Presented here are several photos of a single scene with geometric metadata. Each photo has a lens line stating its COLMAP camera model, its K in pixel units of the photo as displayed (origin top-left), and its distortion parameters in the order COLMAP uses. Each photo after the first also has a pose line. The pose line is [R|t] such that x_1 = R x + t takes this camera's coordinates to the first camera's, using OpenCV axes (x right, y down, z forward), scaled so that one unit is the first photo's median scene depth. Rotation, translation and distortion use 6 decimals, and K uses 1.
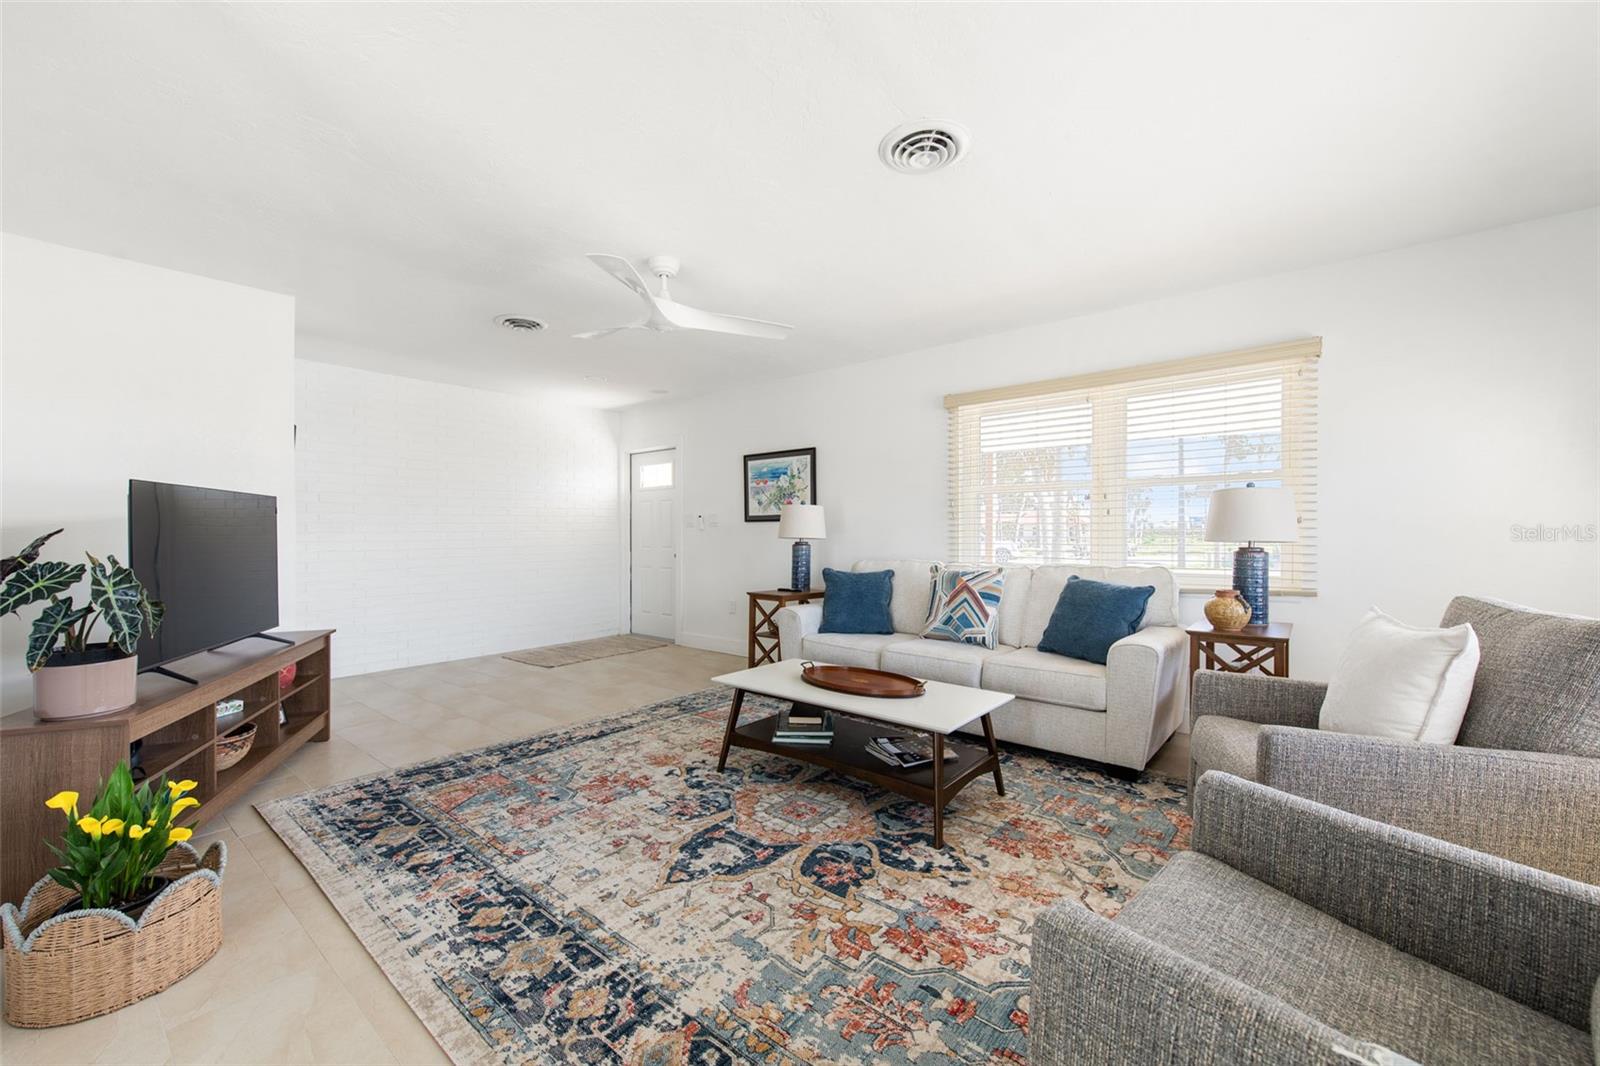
lens RADIAL K [[634.2, 0, 807.9], [0, 634.2, 540.8], [0, 0, 1]] dist [0.010514, -0.003373]
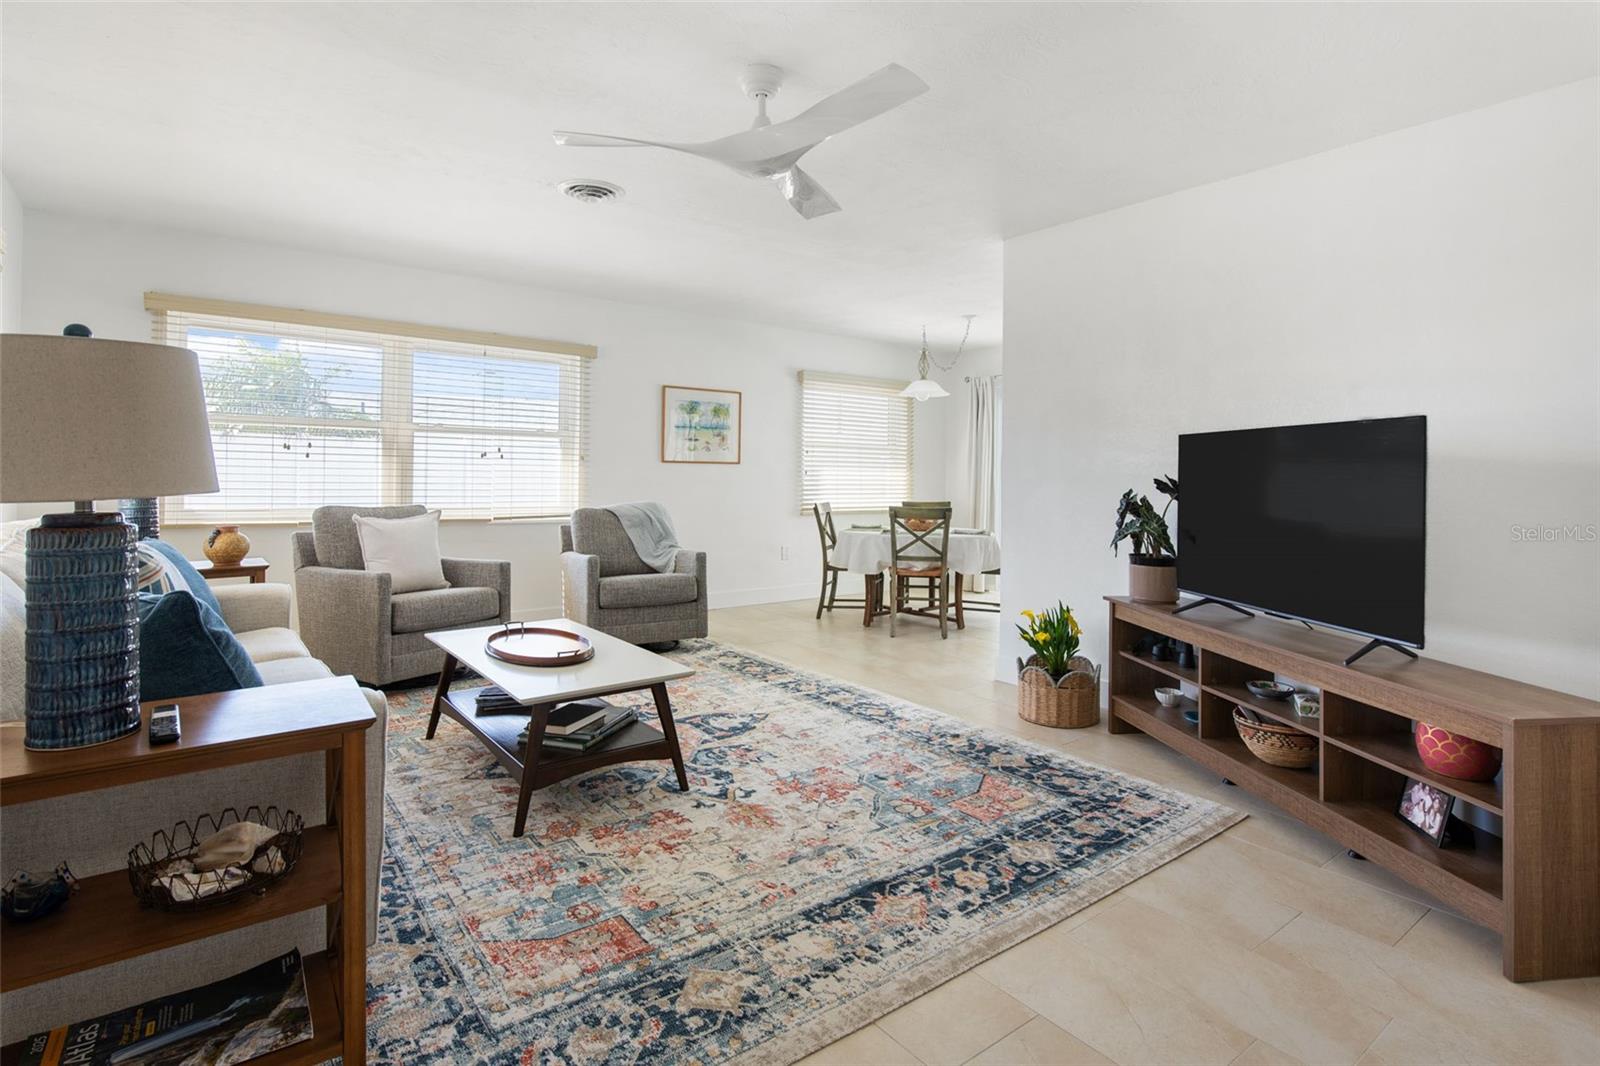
lens RADIAL K [[789.8, 0, 796.2], [0, 789.8, 457.8], [0, 0, 1]] dist [0.020342, -0.009041]
pose [[-0.970597, -0.007577, 0.240591, -0.501334], [-0.009104, 0.999945, -0.005235, -0.027540], [-0.240538, -0.007272, -0.970612, 1.927879]]
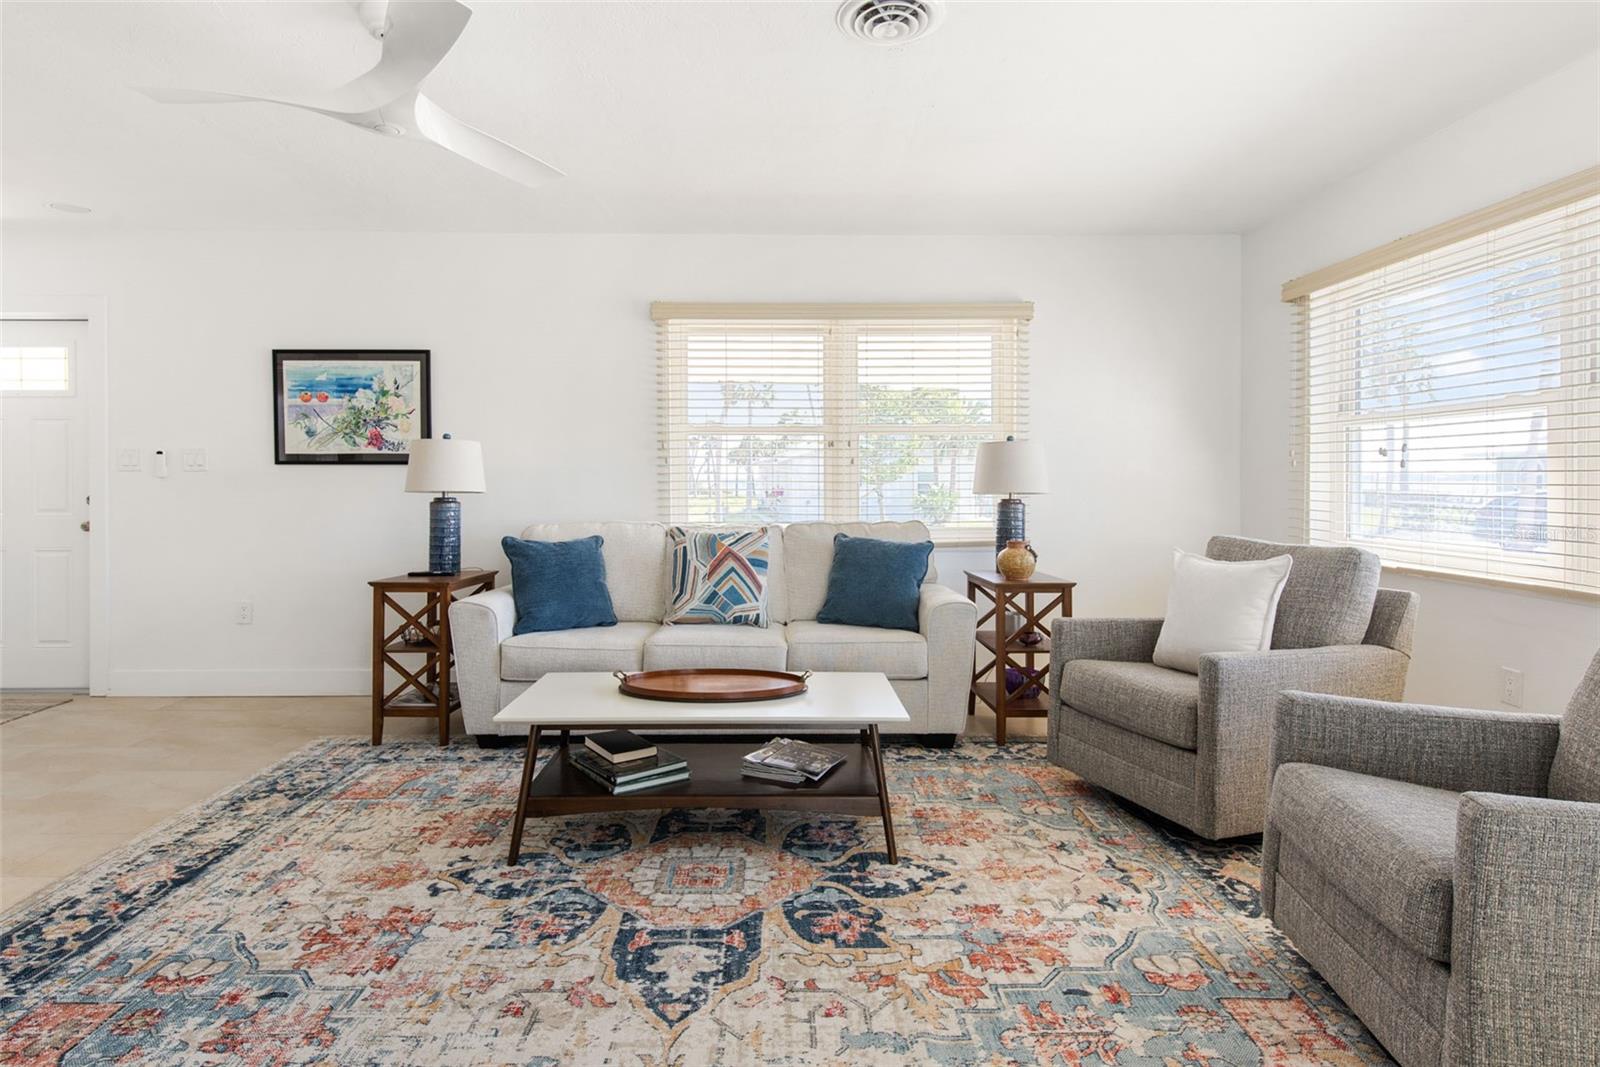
lens RADIAL K [[856.1, 0, 791.3], [0, 856.1, 499.3], [0, 0, 1]] dist [0.014162, -0.008668]
pose [[0.763865, -0.009102, 0.645312, -0.482867], [0.005973, 0.999957, 0.007034, -0.001063], [-0.645349, -0.001519, 0.763887, 0.179302]]
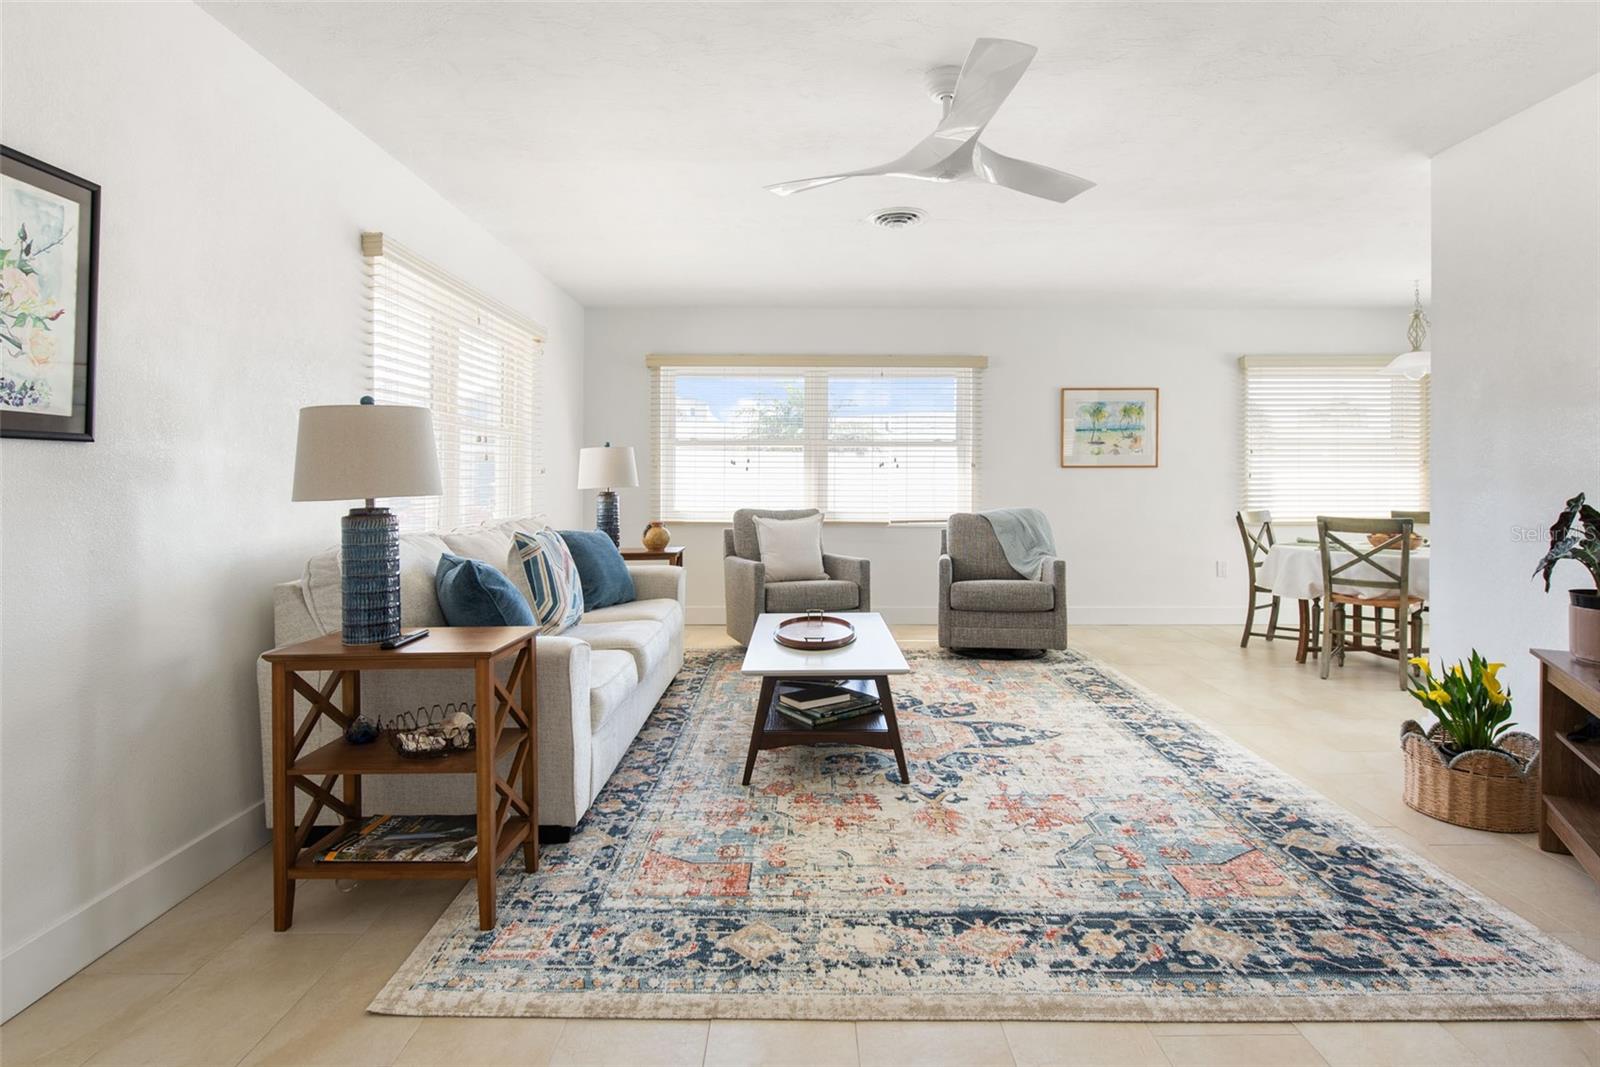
lens RADIAL K [[789.8, 0, 813.4], [0, 789.8, 464.4], [0, 0, 1]] dist [0.020342, -0.009041]
pose [[-0.633391, 0.016791, 0.773650, -0.847756], [0.015770, 0.999837, -0.008789, -0.022858], [-0.773671, 0.006633, -0.633552, 1.743994]]
